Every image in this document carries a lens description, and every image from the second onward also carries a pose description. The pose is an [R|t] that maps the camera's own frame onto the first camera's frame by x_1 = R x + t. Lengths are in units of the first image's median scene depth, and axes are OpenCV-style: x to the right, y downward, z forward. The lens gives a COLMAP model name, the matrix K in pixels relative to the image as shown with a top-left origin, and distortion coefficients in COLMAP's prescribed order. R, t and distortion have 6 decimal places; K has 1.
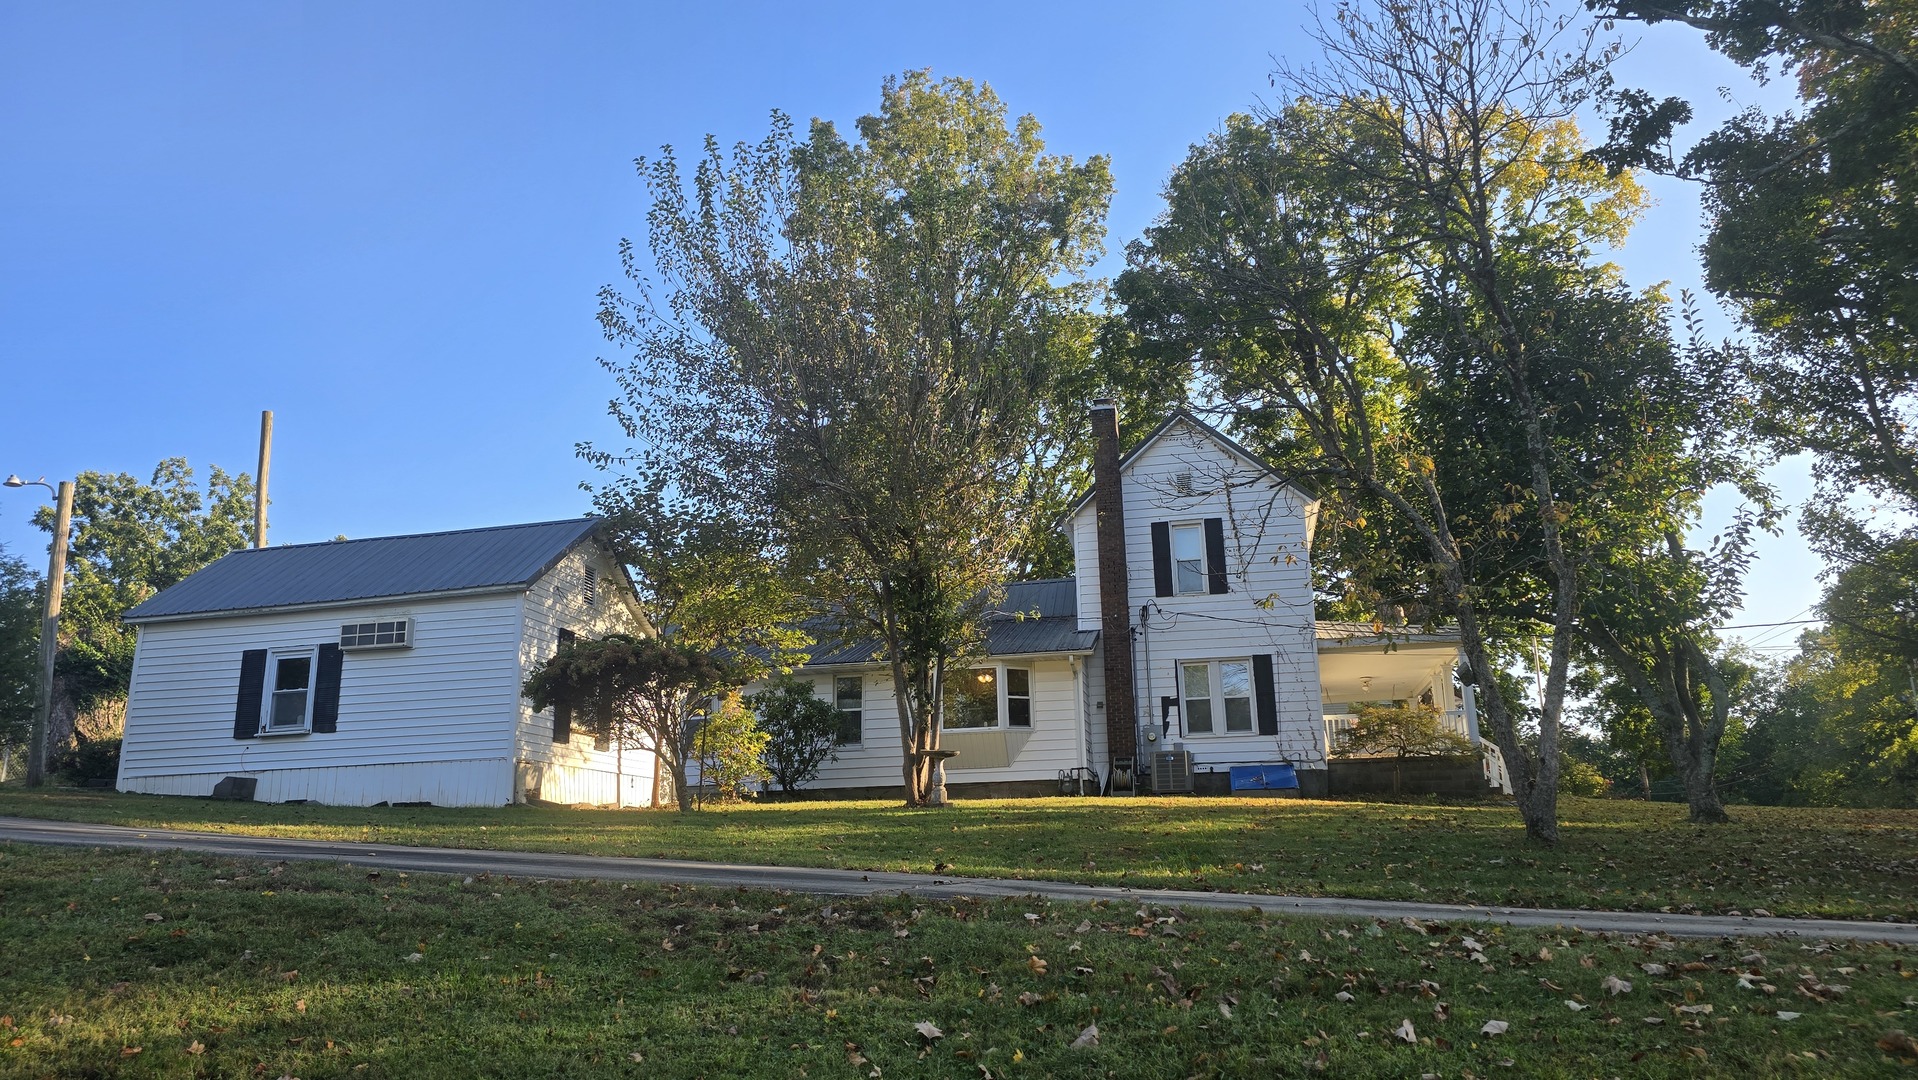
lens RADIAL K [[1124.1, 0, 957.6], [0, 1124.1, 547.0], [0, 0, 1]] dist [-0.004390, -0.002649]
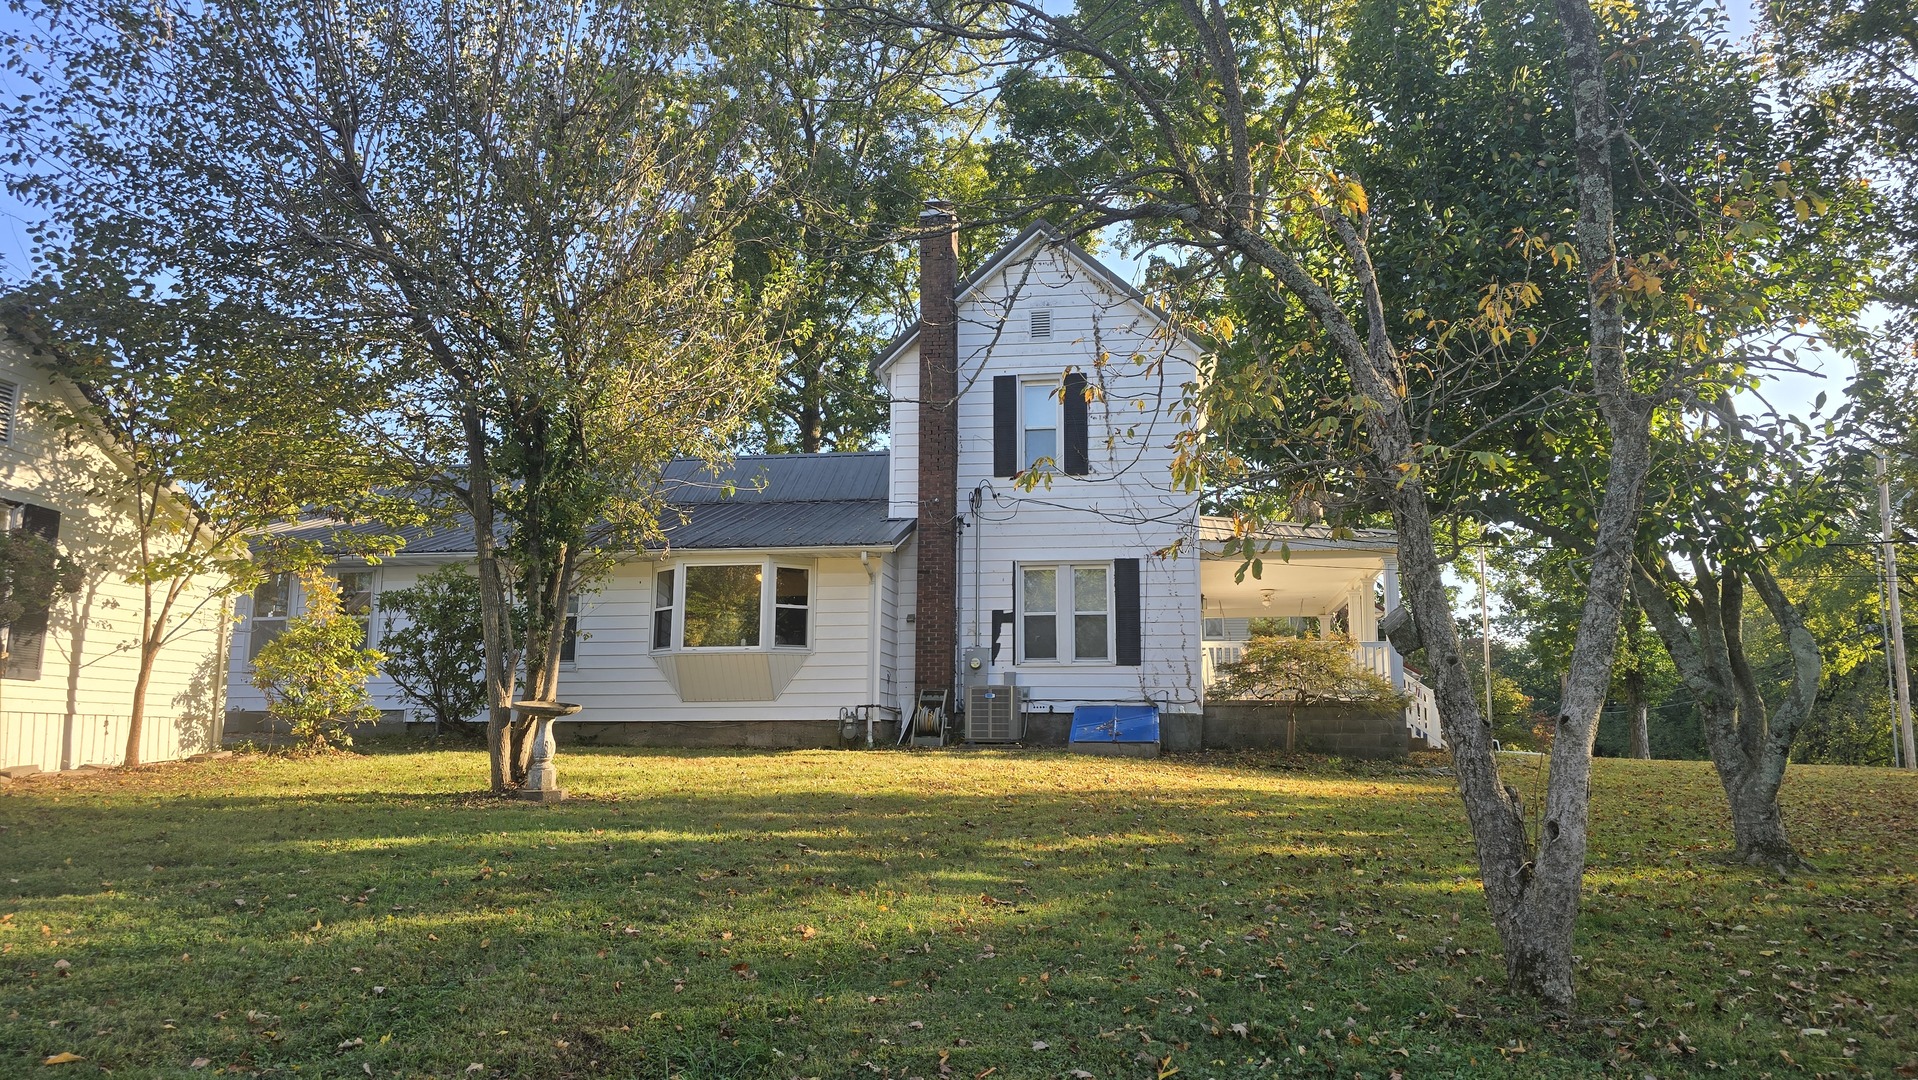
lens RADIAL K [[1124.1, 0, 957.6], [0, 1124.1, 547.0], [0, 0, 1]] dist [-0.004390, -0.002649]
pose [[0.997930, 0.031696, 0.055953, 0.116385], [-0.037091, 0.994477, 0.098181, 0.019232], [-0.052532, -0.100053, 0.993594, 0.265591]]
